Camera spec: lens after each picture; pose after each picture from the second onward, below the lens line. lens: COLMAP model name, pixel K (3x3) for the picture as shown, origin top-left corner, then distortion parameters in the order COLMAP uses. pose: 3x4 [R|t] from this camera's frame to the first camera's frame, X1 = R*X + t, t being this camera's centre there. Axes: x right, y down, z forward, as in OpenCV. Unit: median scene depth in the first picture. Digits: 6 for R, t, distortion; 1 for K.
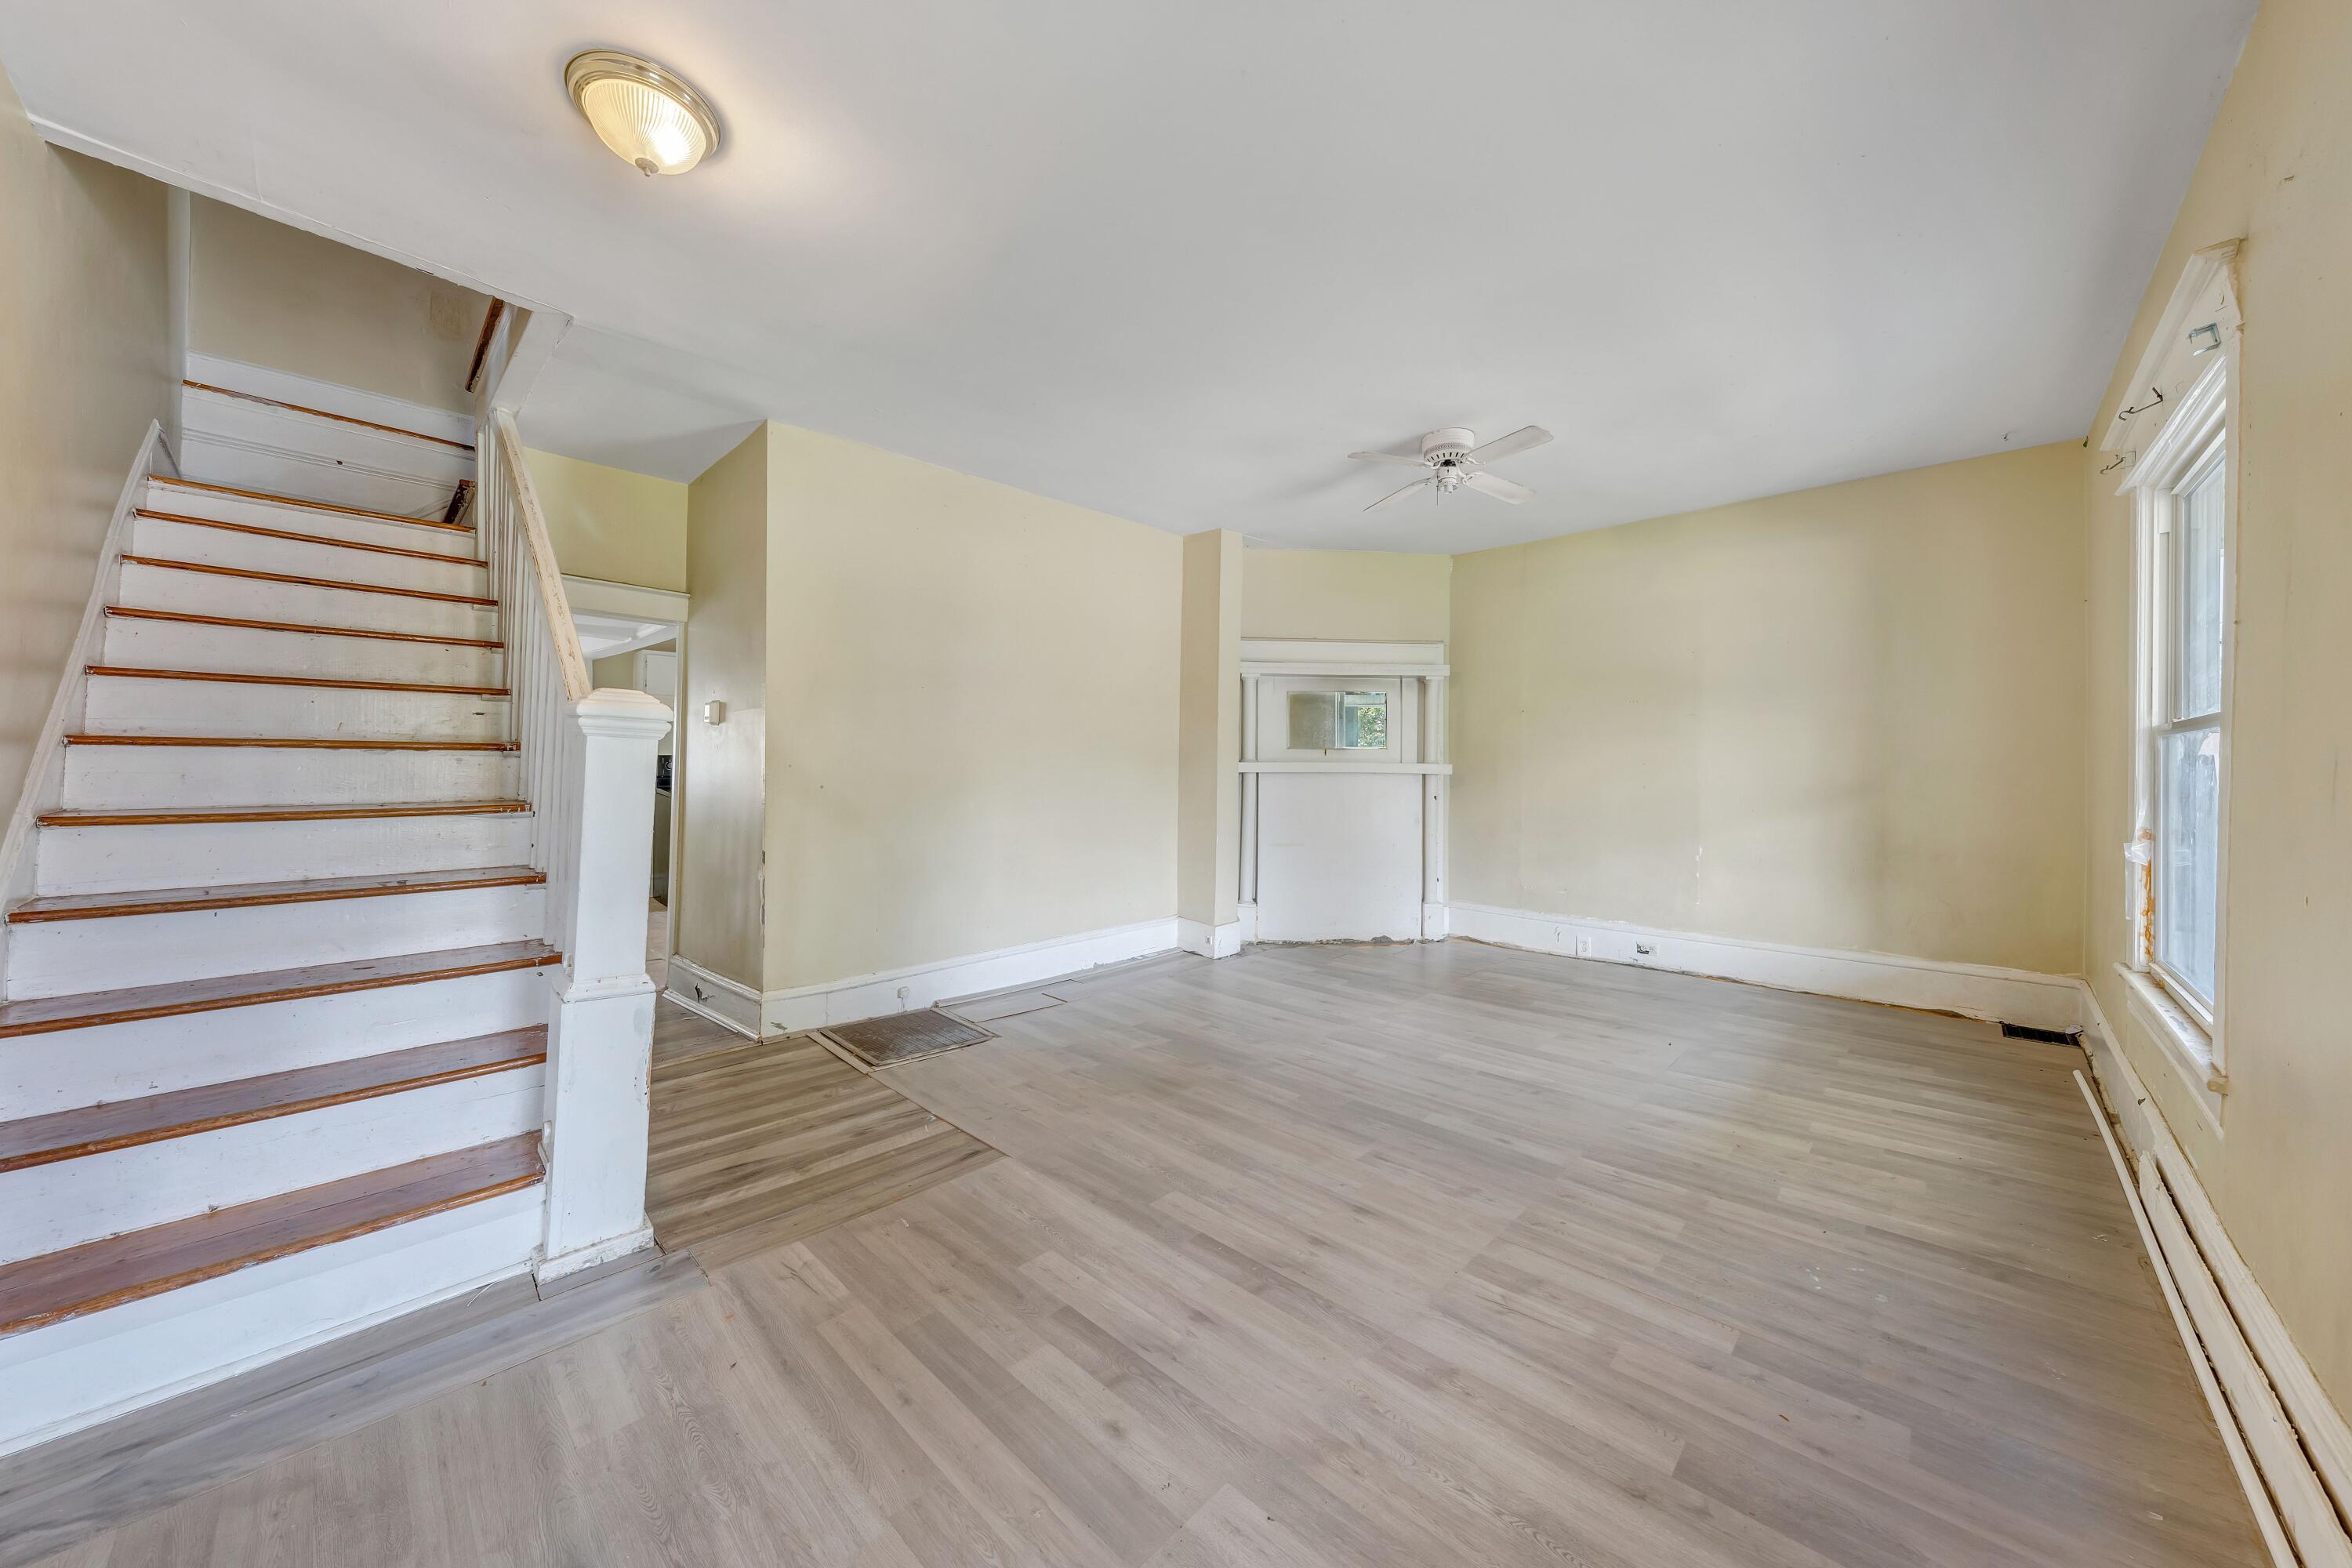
lens RADIAL K [[826.4, 0, 1181.3], [0, 826.4, 760.3], [0, 0, 1]] dist [-0.001578, -0.000249]
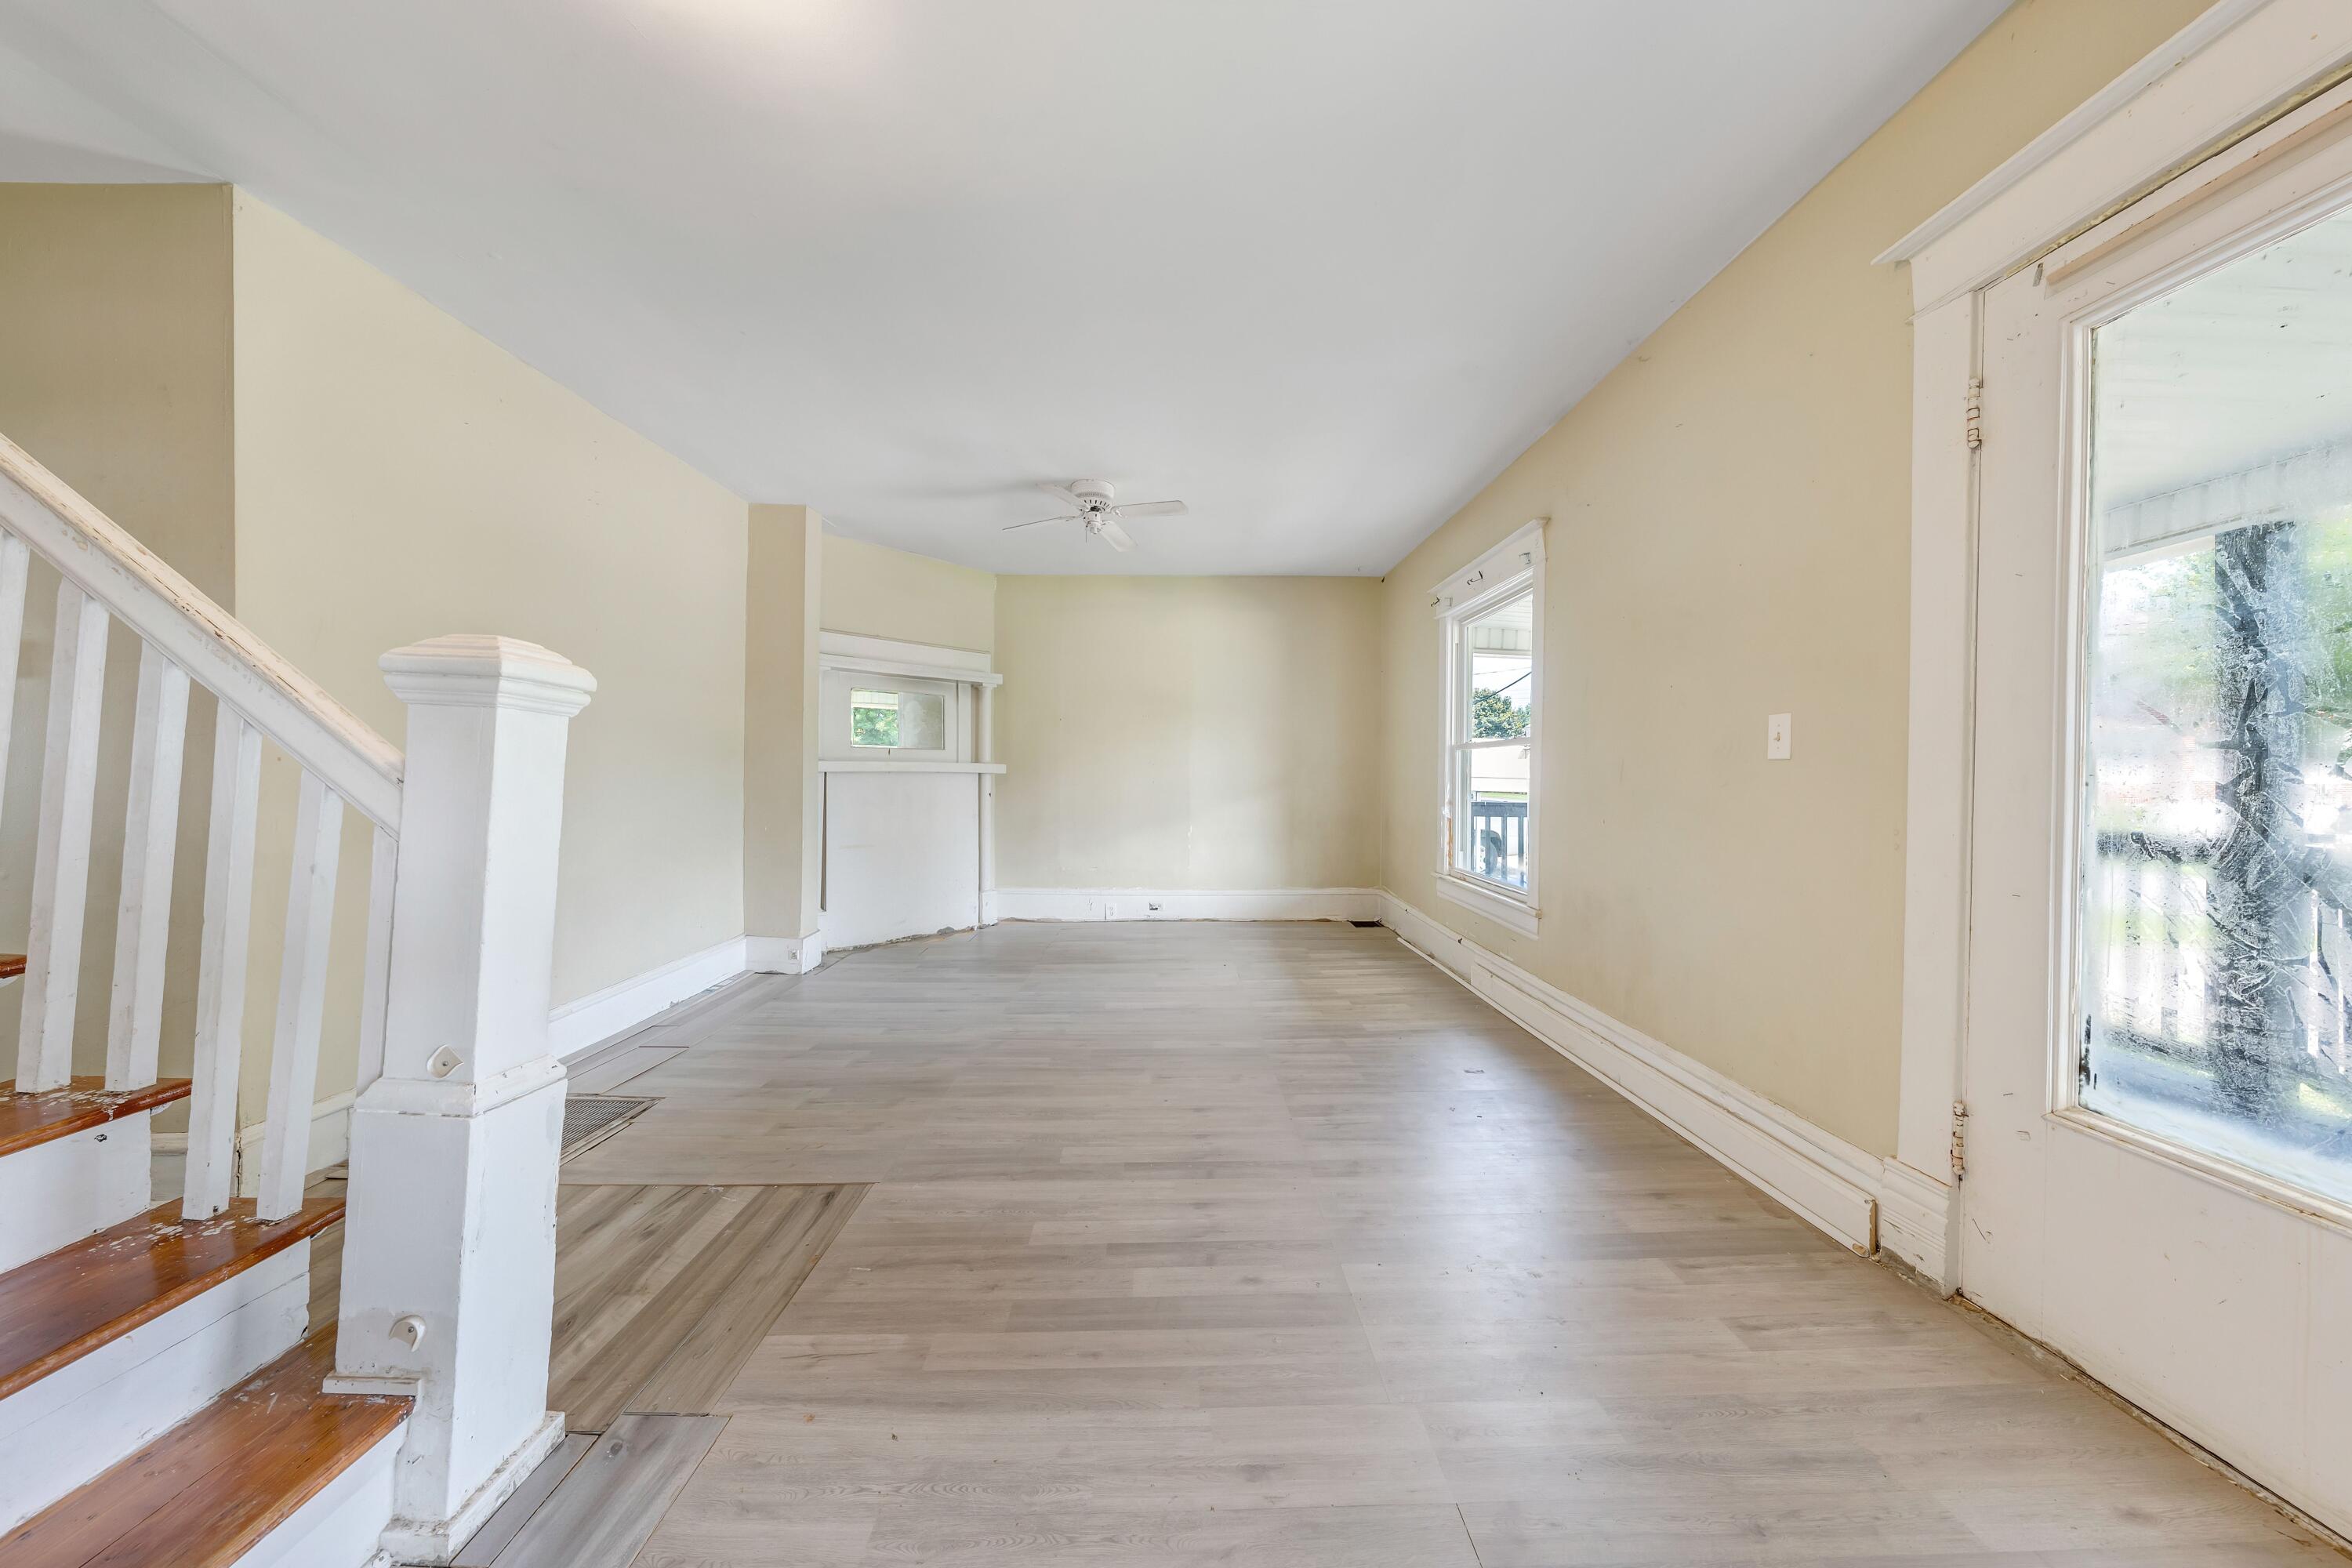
lens RADIAL K [[819.1, 0, 1187.5], [0, 819.1, 776.0], [0, 0, 1]] dist [-0.001441, -0.000207]
pose [[0.701080, -0.004656, 0.713068, -0.483929], [-0.006331, 0.999899, 0.012754, 0.008426], [-0.713055, -0.013455, 0.700979, 0.090606]]
